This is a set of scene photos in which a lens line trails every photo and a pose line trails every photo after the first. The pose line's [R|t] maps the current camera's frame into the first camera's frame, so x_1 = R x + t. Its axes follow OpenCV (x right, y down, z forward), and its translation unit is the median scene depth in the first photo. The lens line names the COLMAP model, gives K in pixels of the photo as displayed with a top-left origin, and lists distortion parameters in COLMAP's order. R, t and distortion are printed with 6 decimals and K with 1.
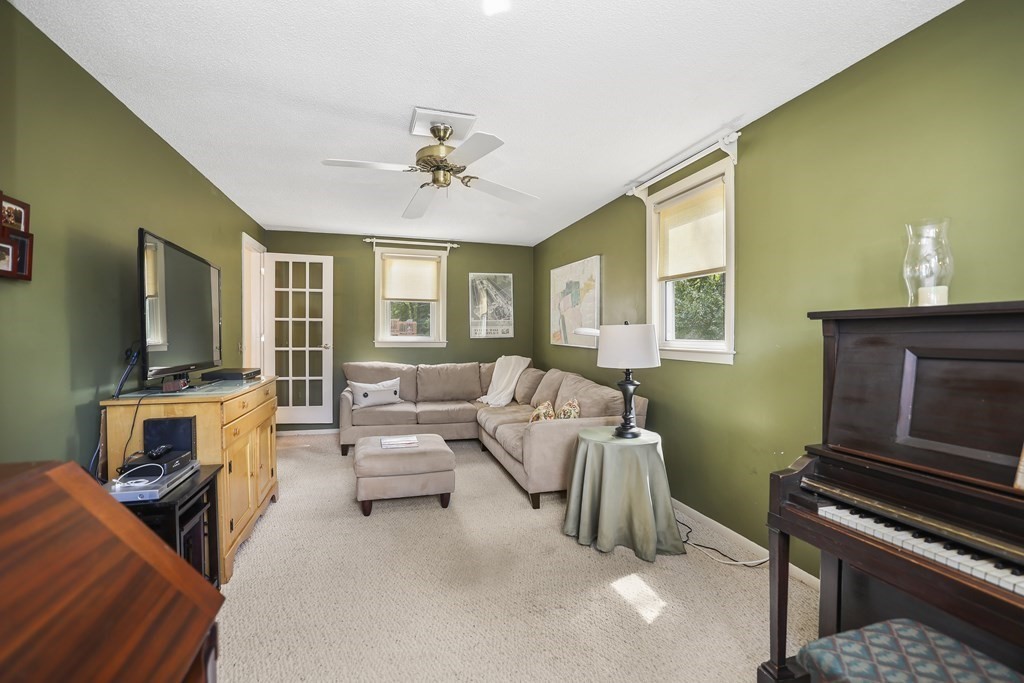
lens RADIAL K [[453.4, 0, 509.2], [0, 453.4, 326.1], [0, 0, 1]] dist [-0.058265, 0.029059]
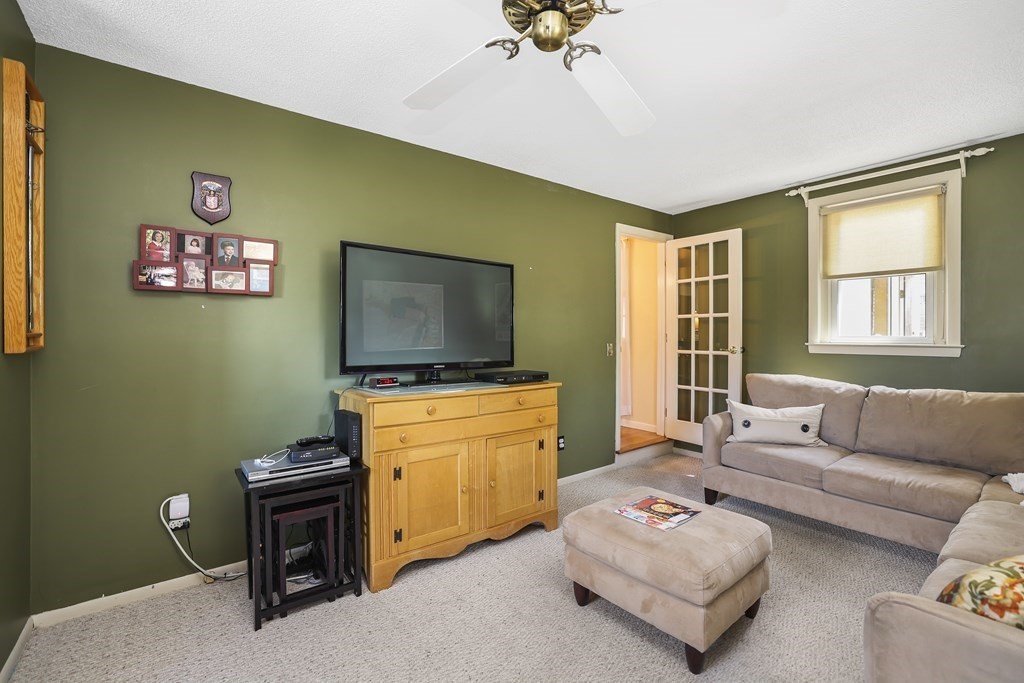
lens RADIAL K [[453.4, 0, 509.2], [0, 453.4, 326.1], [0, 0, 1]] dist [-0.058265, 0.029059]
pose [[0.356484, -0.025493, -0.933954, 0.157184], [0.021505, 0.999587, -0.019076, 0.011759], [0.934054, -0.013285, 0.356885, 0.385393]]
